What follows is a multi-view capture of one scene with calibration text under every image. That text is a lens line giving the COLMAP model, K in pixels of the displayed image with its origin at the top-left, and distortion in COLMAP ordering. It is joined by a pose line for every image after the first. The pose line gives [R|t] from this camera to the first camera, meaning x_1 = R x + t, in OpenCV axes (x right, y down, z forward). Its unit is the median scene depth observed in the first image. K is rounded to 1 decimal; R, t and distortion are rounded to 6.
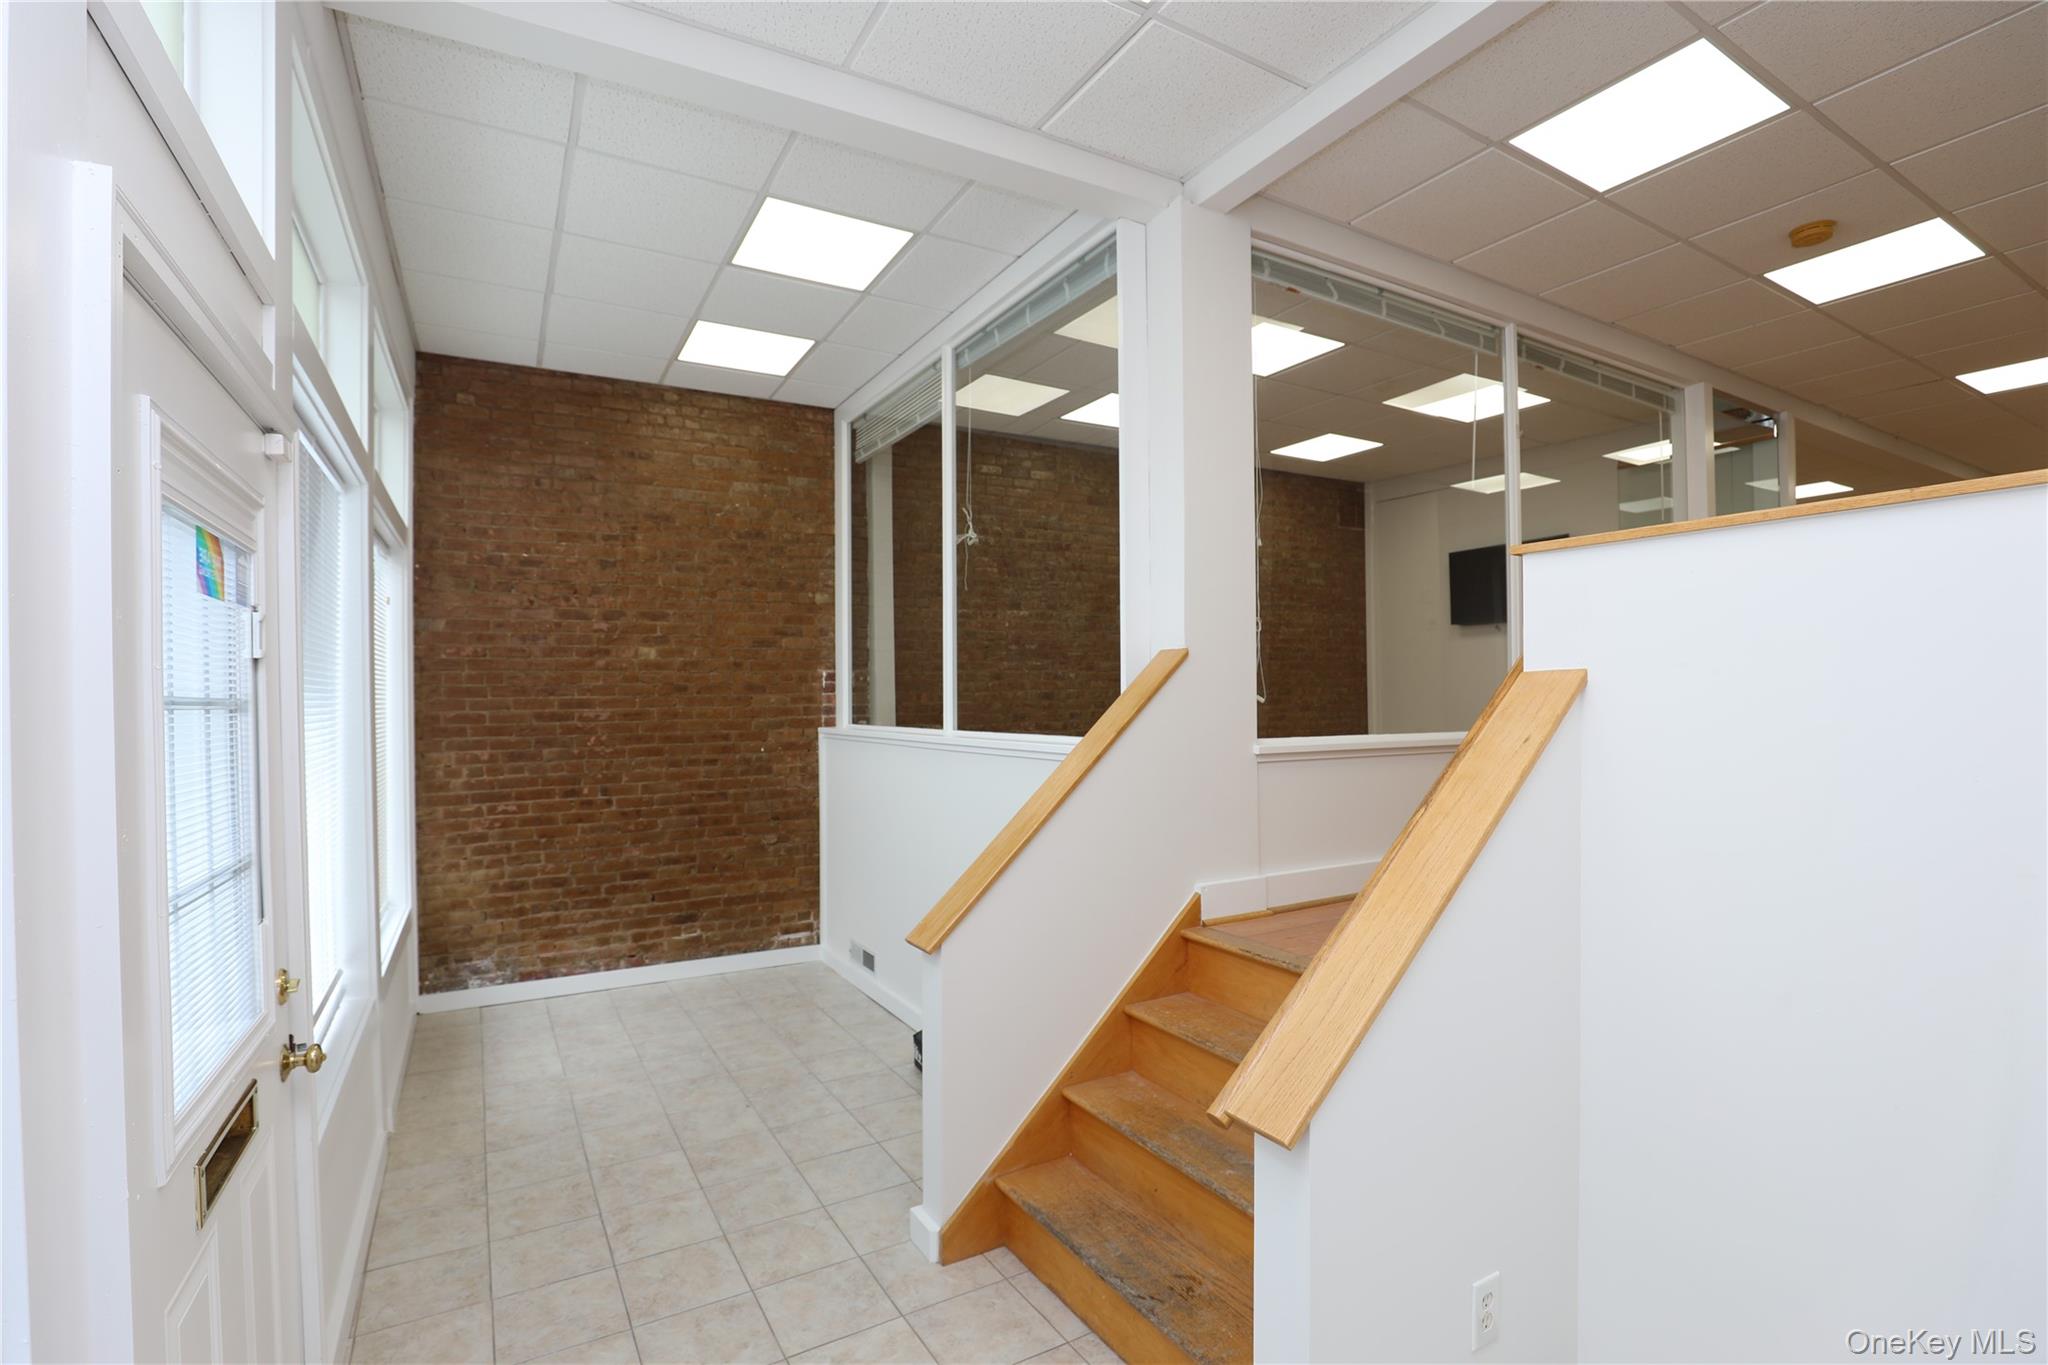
lens RADIAL K [[935.7, 0, 1013.6], [0, 935.7, 685.7], [0, 0, 1]] dist [-0.041275, 0.009629]
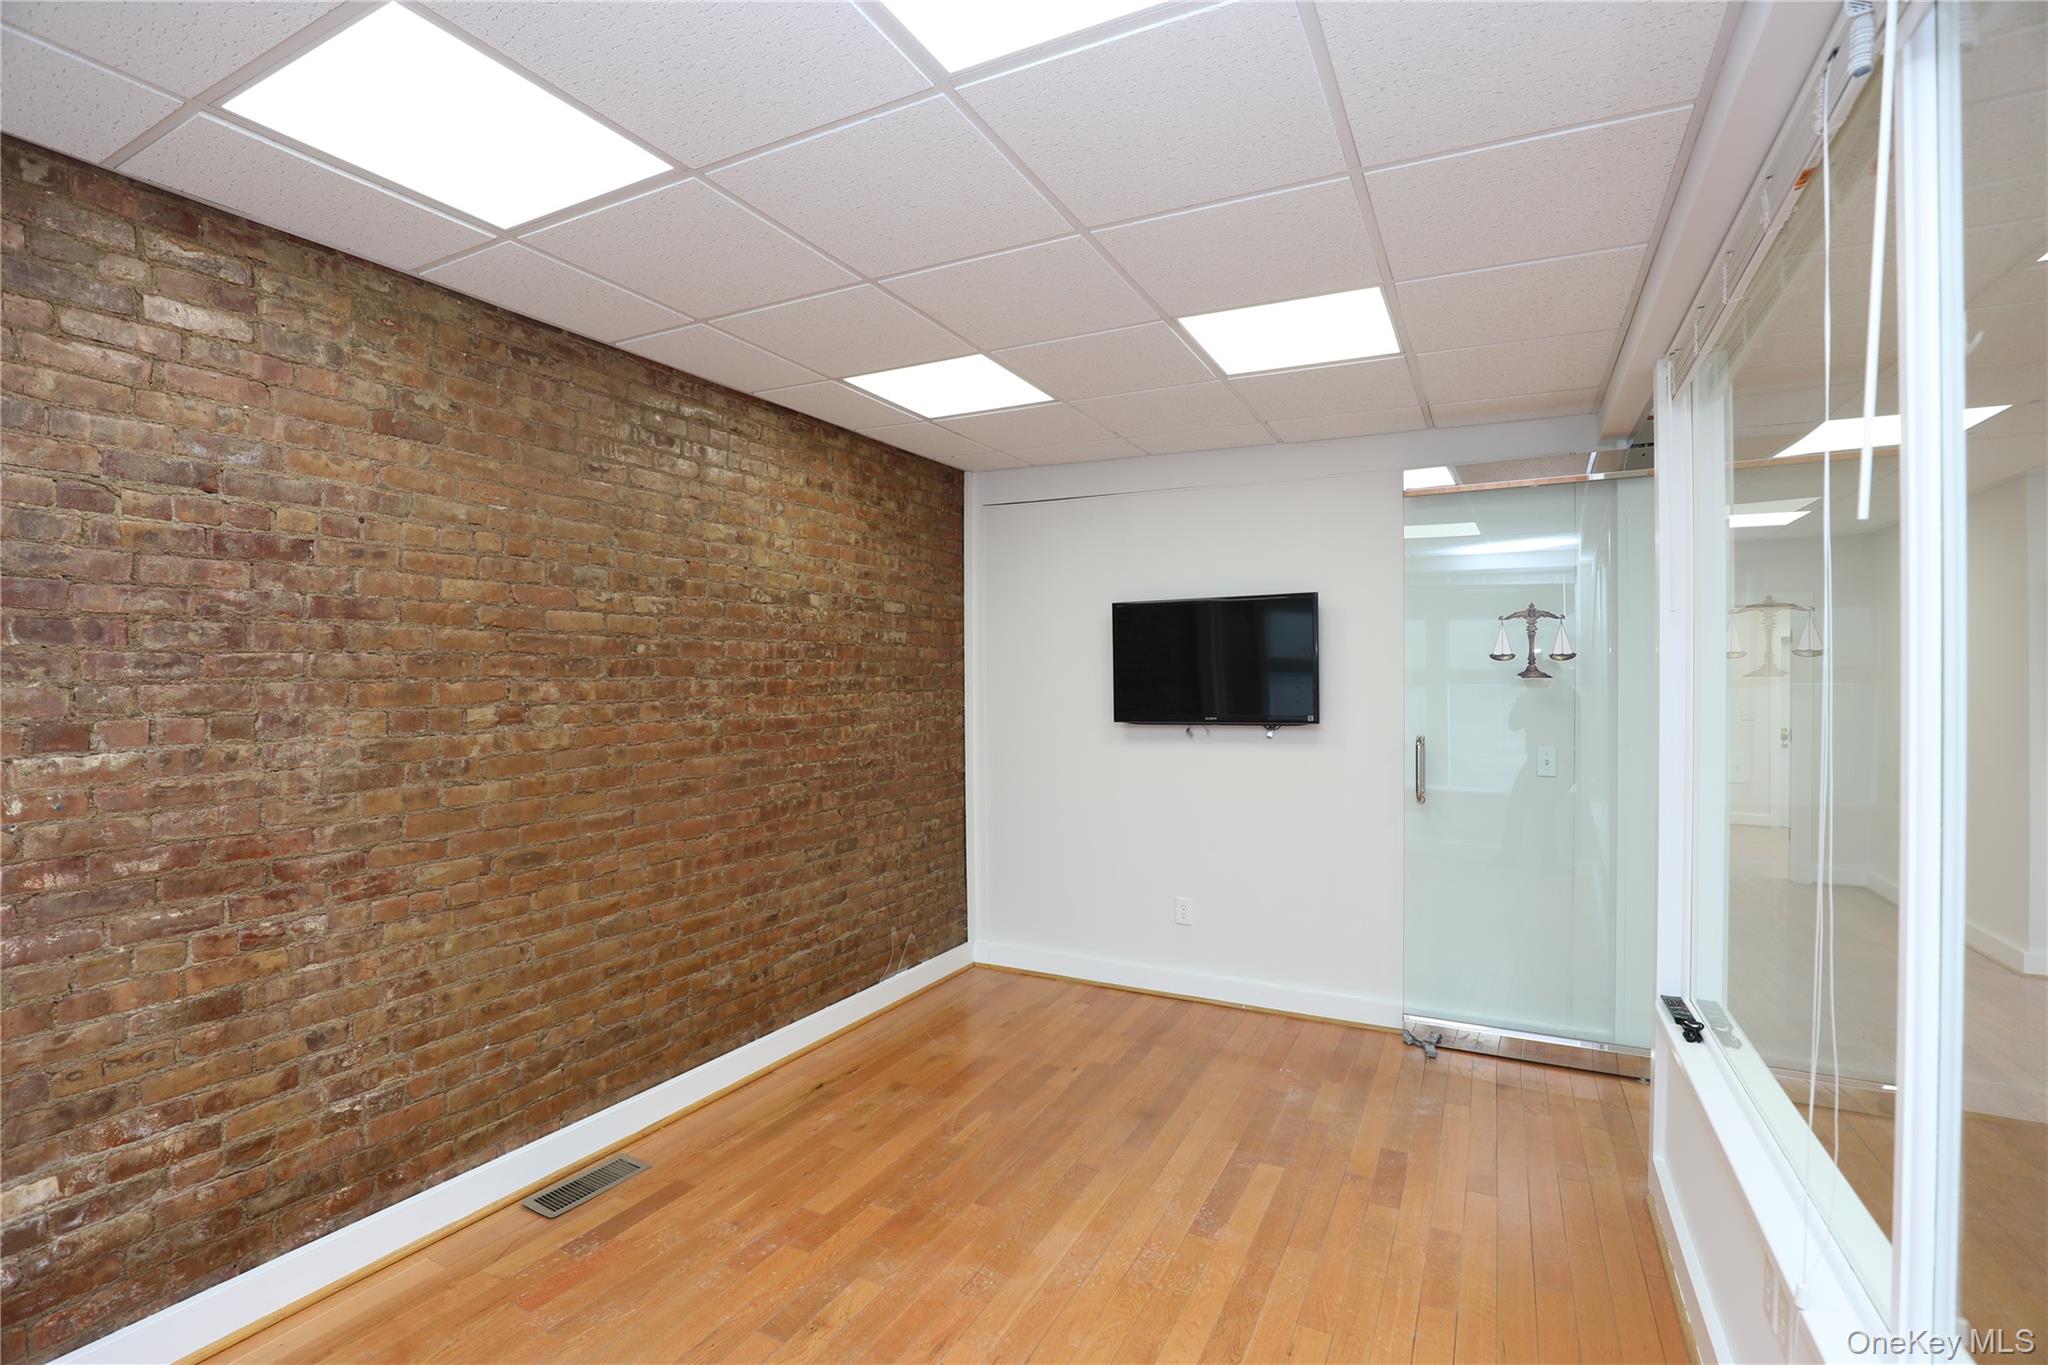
lens RADIAL K [[935.0, 0, 1016.3], [0, 935.0, 688.2], [0, 0, 1]] dist [-0.040955, 0.009278]
pose [[0.841221, 0.002292, 0.540687, 0.124065], [-0.010361, 0.999876, 0.011882, -0.132526], [-0.540592, -0.015597, 0.841140, 0.734304]]
